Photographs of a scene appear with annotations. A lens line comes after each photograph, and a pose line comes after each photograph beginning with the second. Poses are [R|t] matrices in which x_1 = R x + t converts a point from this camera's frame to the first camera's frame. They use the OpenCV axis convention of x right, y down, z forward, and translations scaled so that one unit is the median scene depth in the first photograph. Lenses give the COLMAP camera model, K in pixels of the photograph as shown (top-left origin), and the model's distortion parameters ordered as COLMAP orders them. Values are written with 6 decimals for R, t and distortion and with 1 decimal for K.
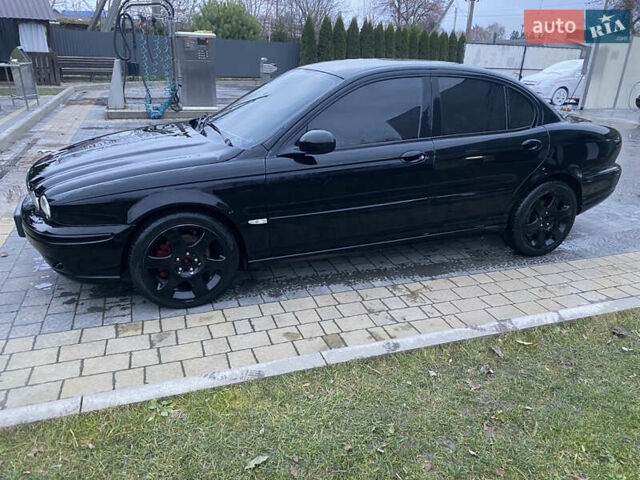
lens RADIAL K [[486.8, 0, 320.0], [0, 486.8, 240.0], [0, 0, 1]] dist [0.012240, -0.004113]
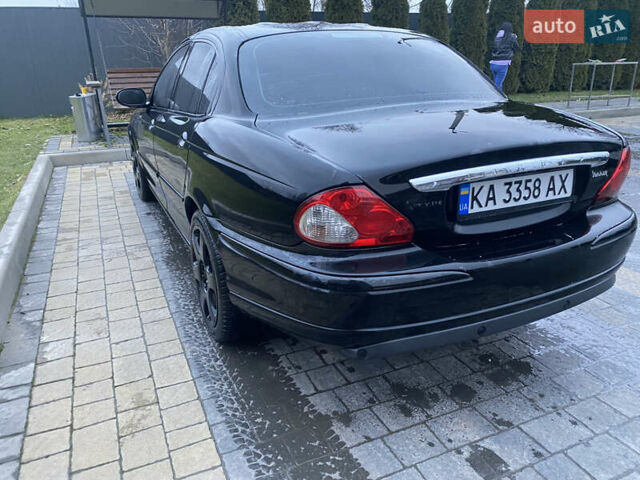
lens RADIAL K [[486.8, 0, 320.0], [0, 486.8, 240.0], [0, 0, 1]] dist [0.012240, -0.004113]
pose [[0.067760, 0.308339, -0.948860, 1.200061], [-0.343889, 0.899984, 0.267898, -0.338918], [0.936562, 0.308150, 0.167017, 1.187355]]
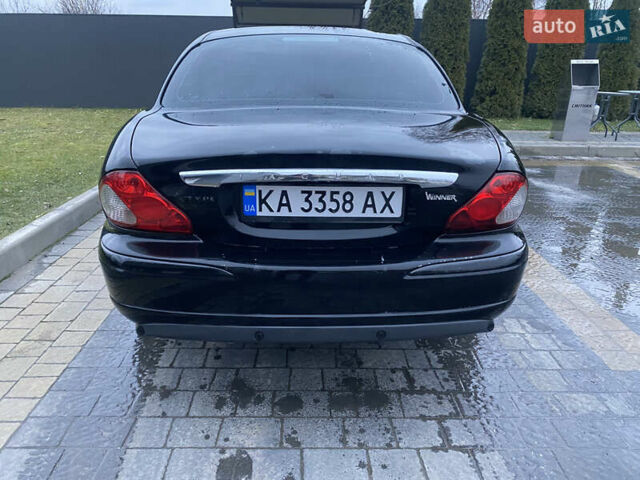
lens RADIAL K [[490.6, 0, 317.6], [0, 490.6, 232.9], [0, 0, 1]] dist [0.015325, -0.001750]
pose [[-0.326860, 0.259913, -0.908629, 1.170366], [-0.368428, 0.850328, 0.375770, -0.472268], [0.870301, 0.457588, -0.182179, 1.541489]]
